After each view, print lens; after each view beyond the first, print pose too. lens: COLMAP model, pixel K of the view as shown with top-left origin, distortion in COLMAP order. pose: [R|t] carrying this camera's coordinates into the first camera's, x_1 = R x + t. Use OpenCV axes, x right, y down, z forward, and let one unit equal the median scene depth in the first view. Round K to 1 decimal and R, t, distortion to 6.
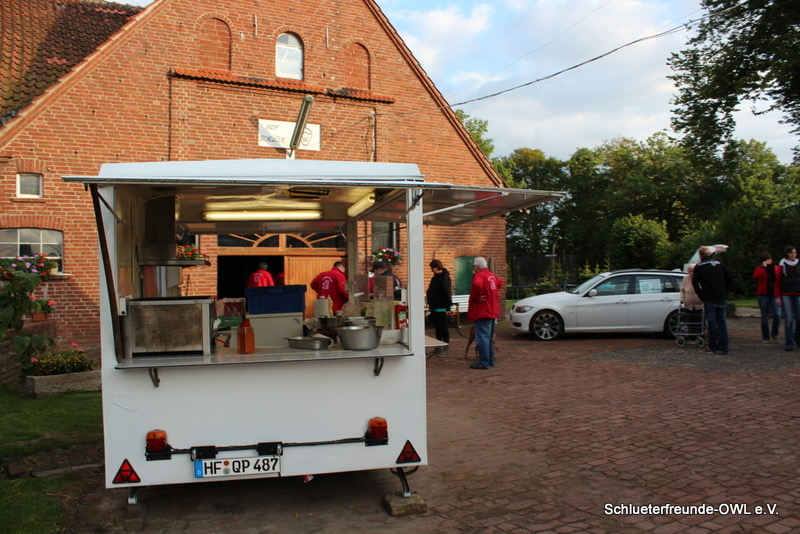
lens RADIAL K [[673.0, 0, 405.7], [0, 673.0, 275.3], [0, 0, 1]] dist [-0.168182, 0.168058]
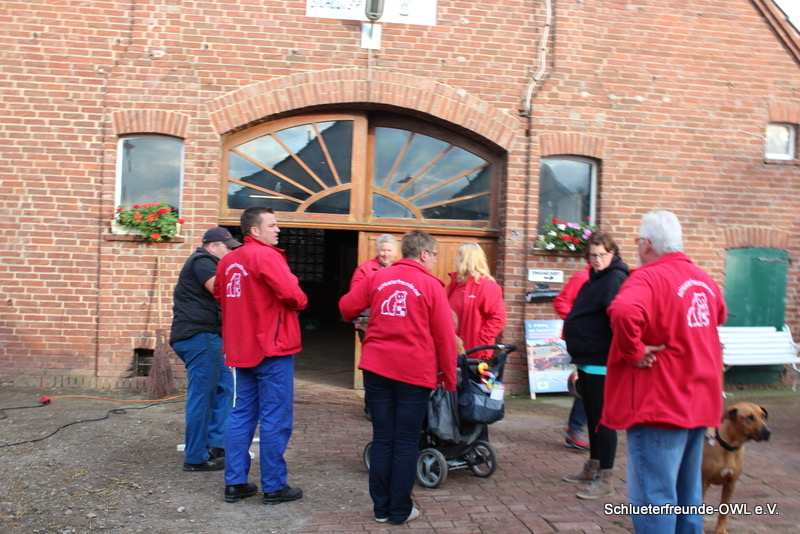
lens RADIAL K [[843.6, 0, 400.0], [0, 843.6, 267.0], [0, 0, 1]] dist [-0.145081, 0.204667]
pose [[0.921121, 0.038171, -0.387401, 0.055989], [-0.045679, 0.998904, -0.010188, 0.002156], [0.386587, 0.027081, 0.921855, 0.231087]]
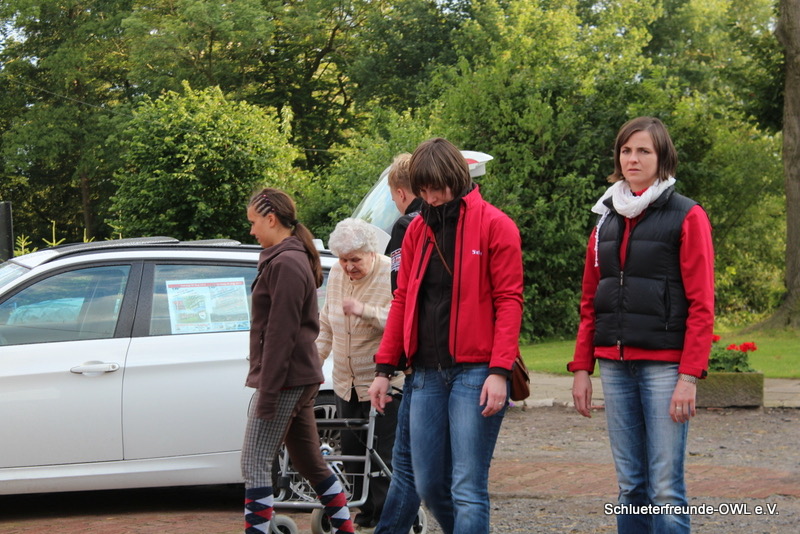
lens RADIAL K [[1936.8, 0, 400.0], [0, 1936.8, 267.0], [0, 0, 1]] dist [0.099478, 0.463835]
pose [[0.909218, 0.005199, 0.416288, 0.061815], [-0.003861, 0.999984, -0.004055, 0.002259], [-0.416303, 0.002080, 0.909224, 0.140796]]
